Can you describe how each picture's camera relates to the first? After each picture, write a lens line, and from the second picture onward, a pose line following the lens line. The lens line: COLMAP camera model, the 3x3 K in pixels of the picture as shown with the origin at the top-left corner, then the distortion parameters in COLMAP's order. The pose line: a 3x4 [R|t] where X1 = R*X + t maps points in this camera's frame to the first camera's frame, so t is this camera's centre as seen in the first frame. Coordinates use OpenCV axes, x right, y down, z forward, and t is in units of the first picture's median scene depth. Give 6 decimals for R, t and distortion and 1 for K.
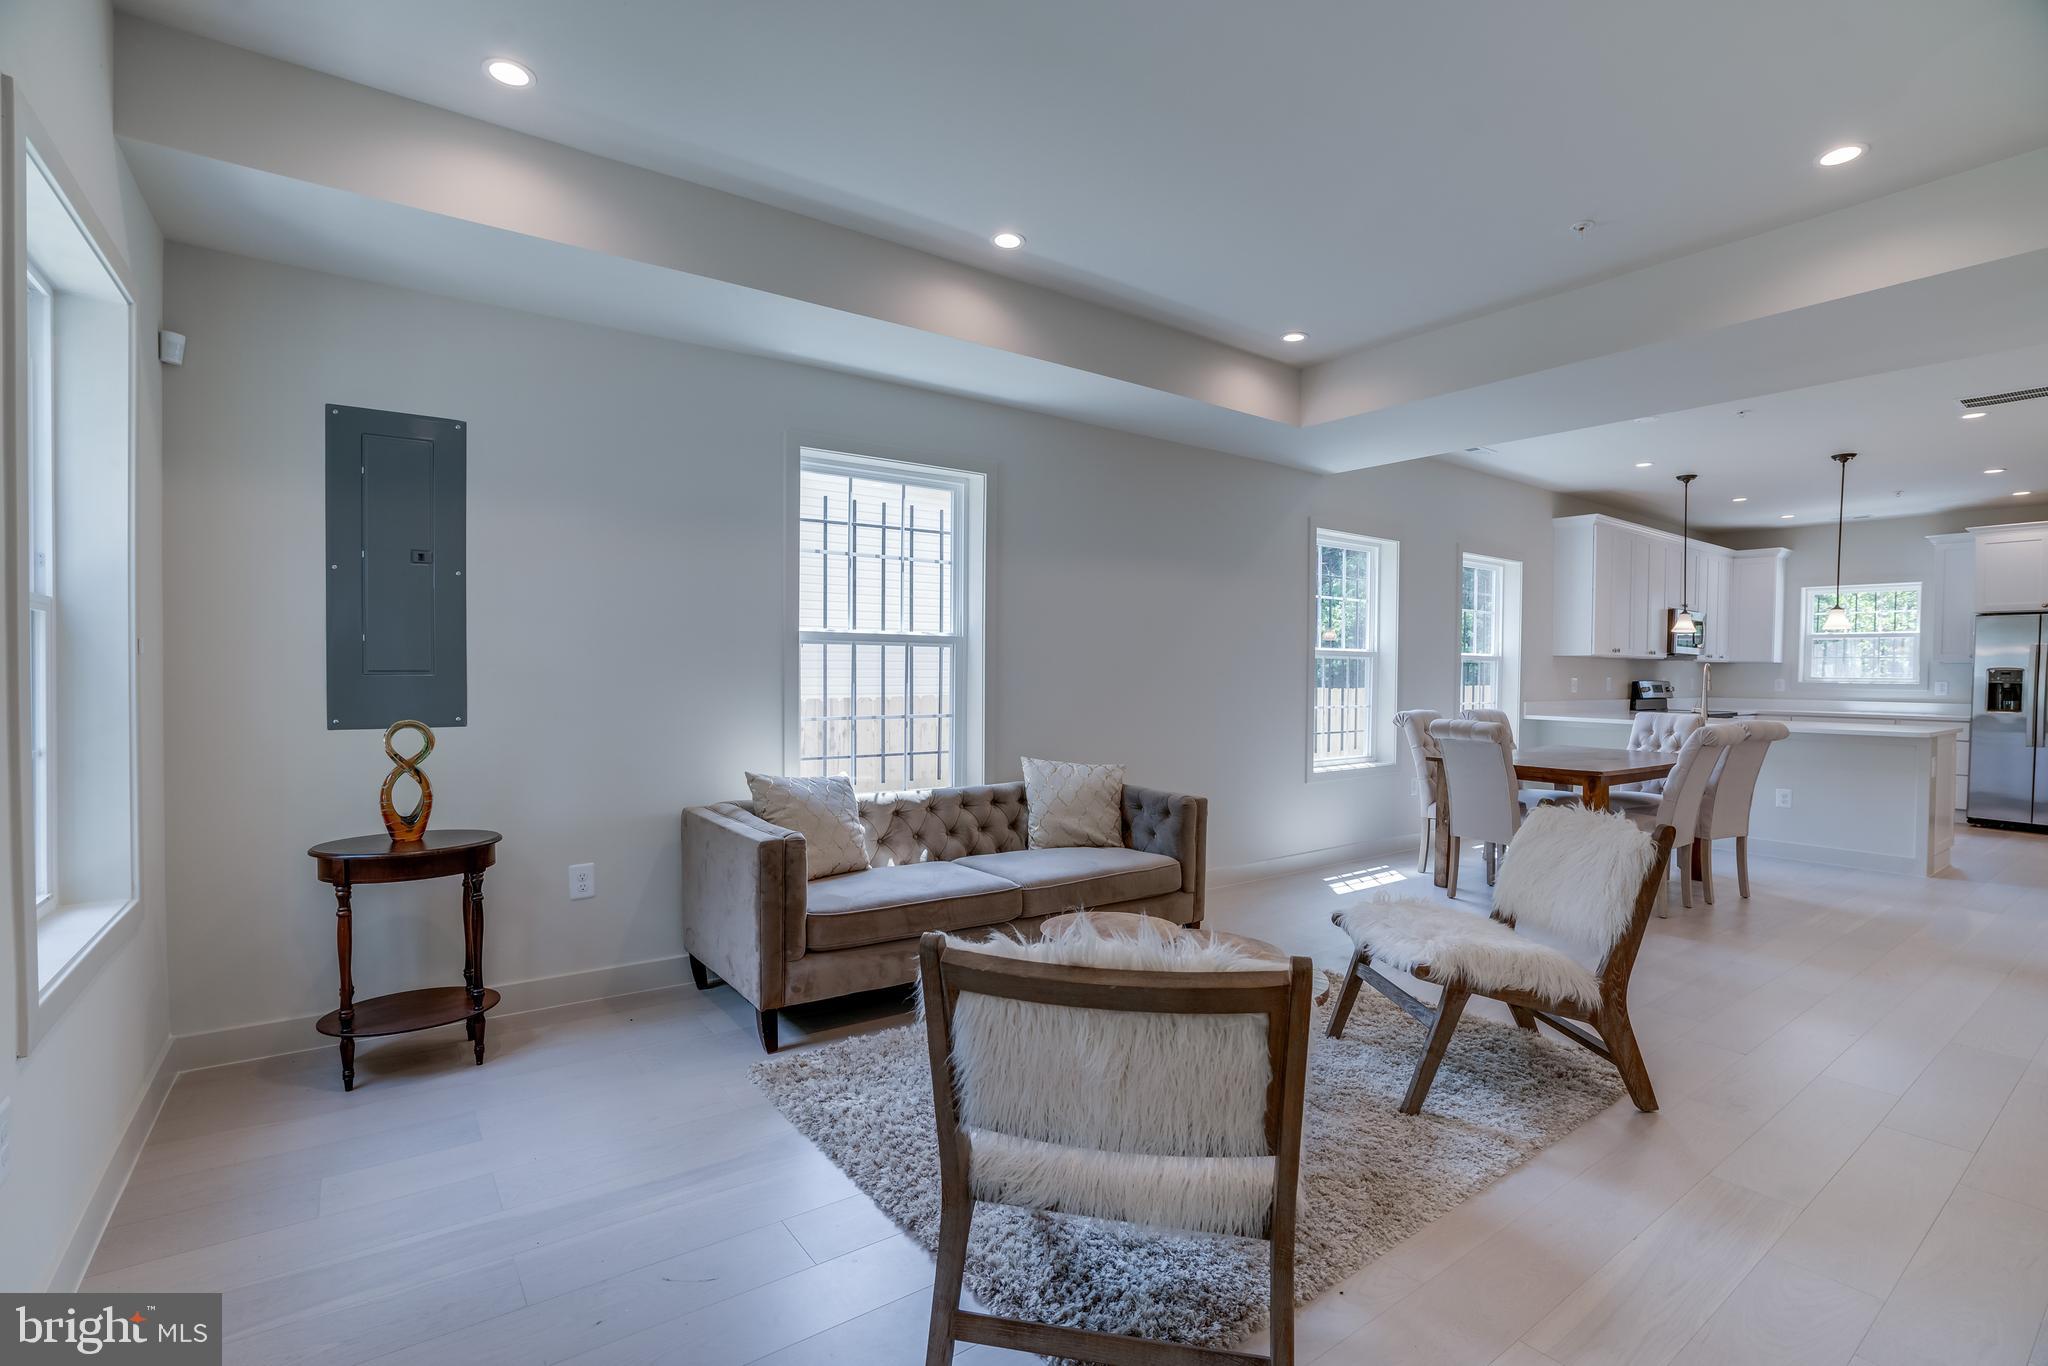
lens RADIAL K [[951.9, 0, 1028.2], [0, 951.9, 679.0], [0, 0, 1]] dist [-0.041501, 0.010353]
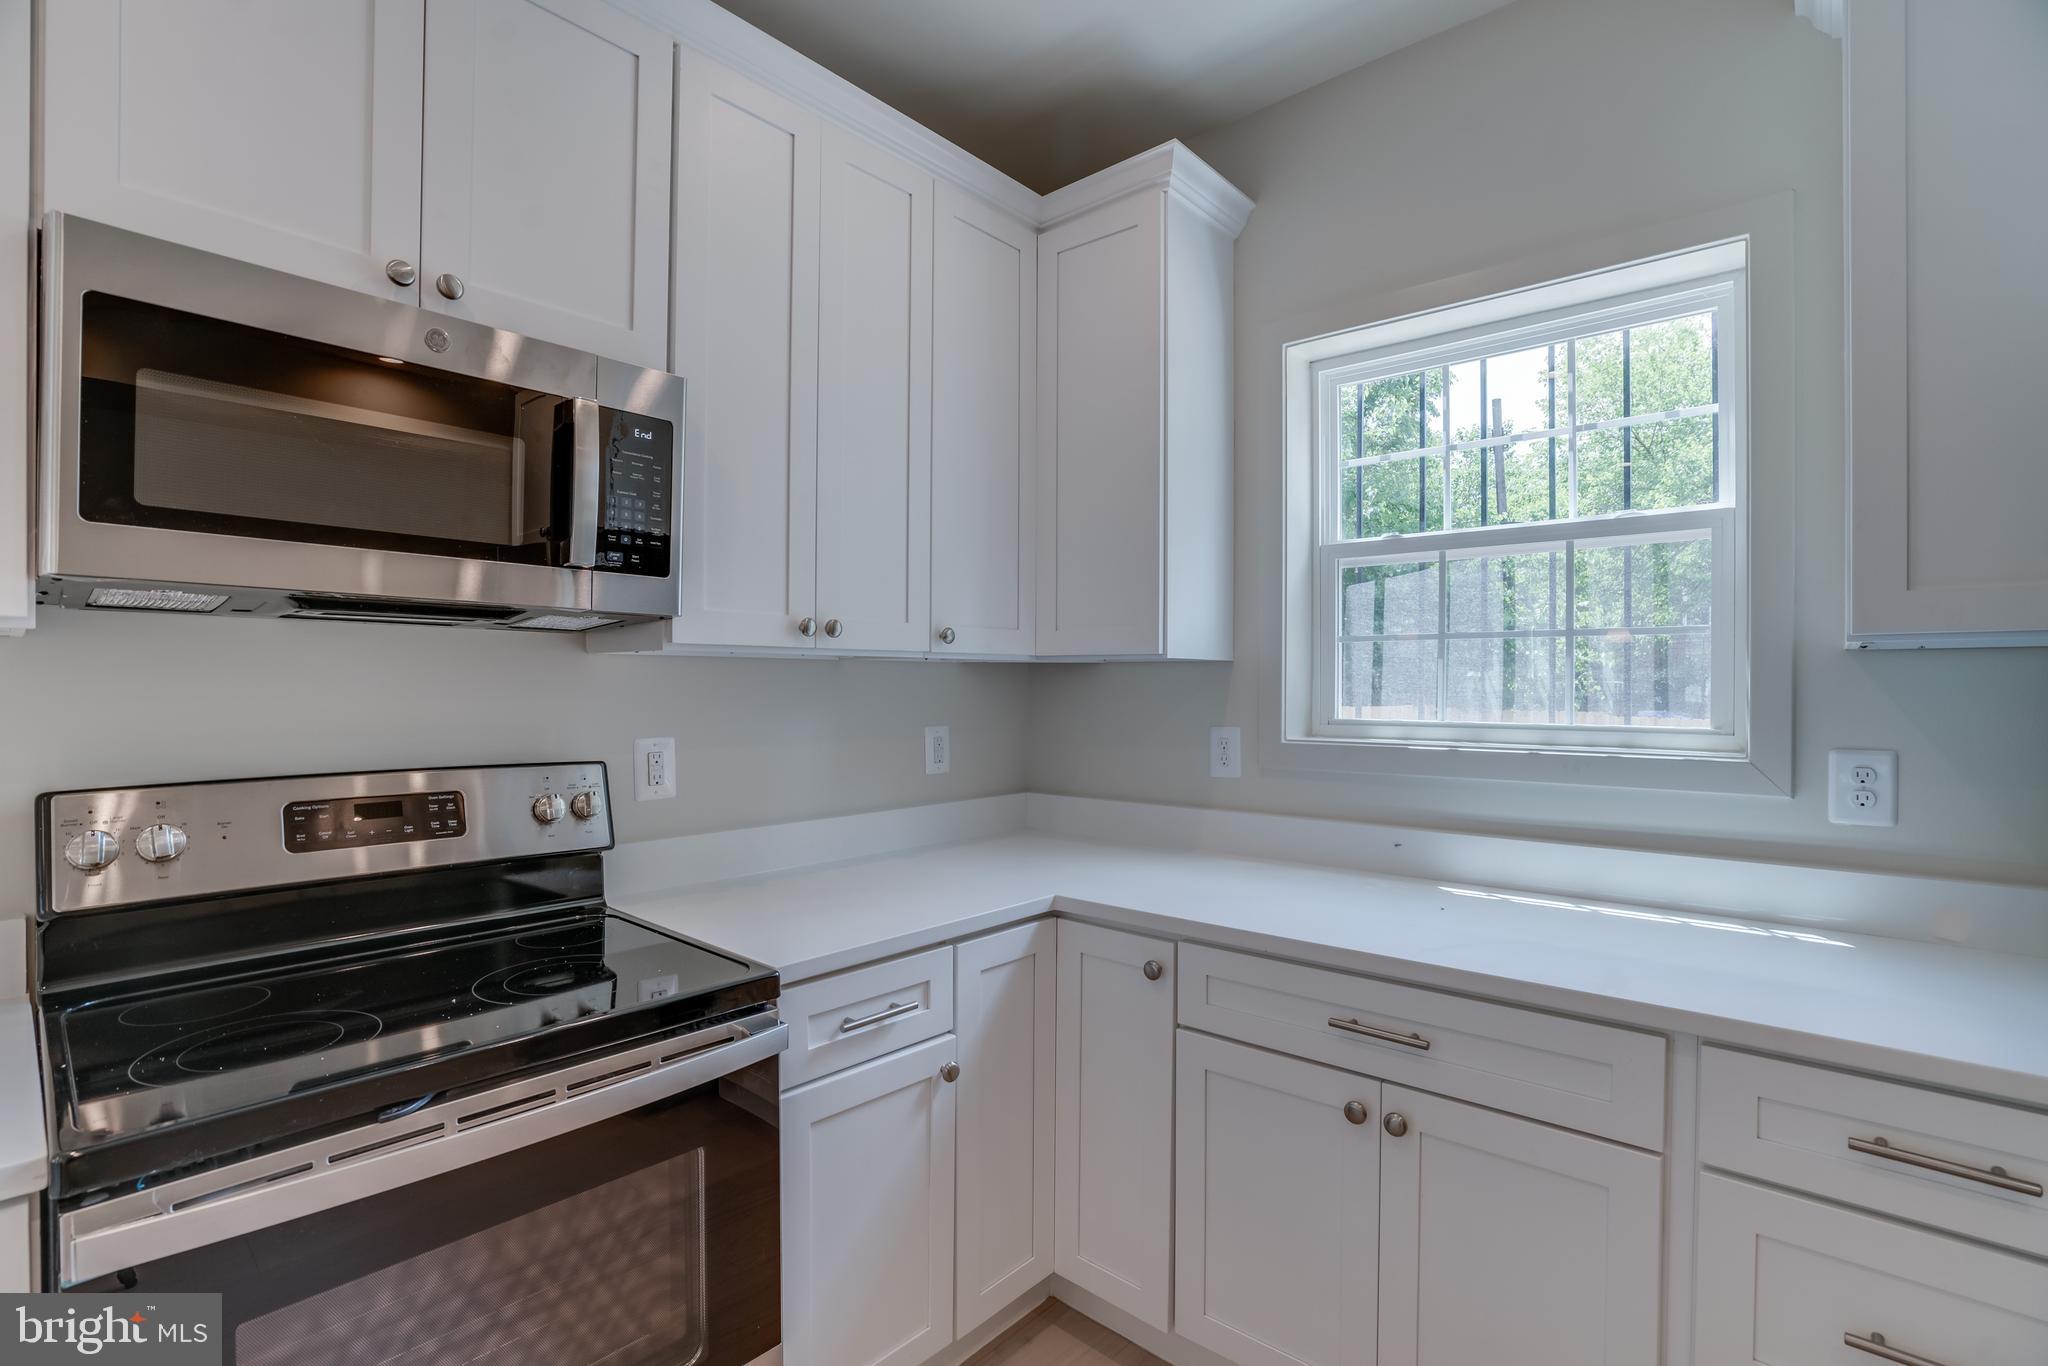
lens RADIAL K [[951.9, 0, 1043.4], [0, 951.9, 690.0], [0, 0, 1]] dist [-0.041501, 0.010353]
pose [[0.976717, -0.023688, 0.213220, 0.775748], [0.023978, 0.999712, 0.001226, -0.013095], [-0.213188, 0.003915, 0.977003, 0.837243]]
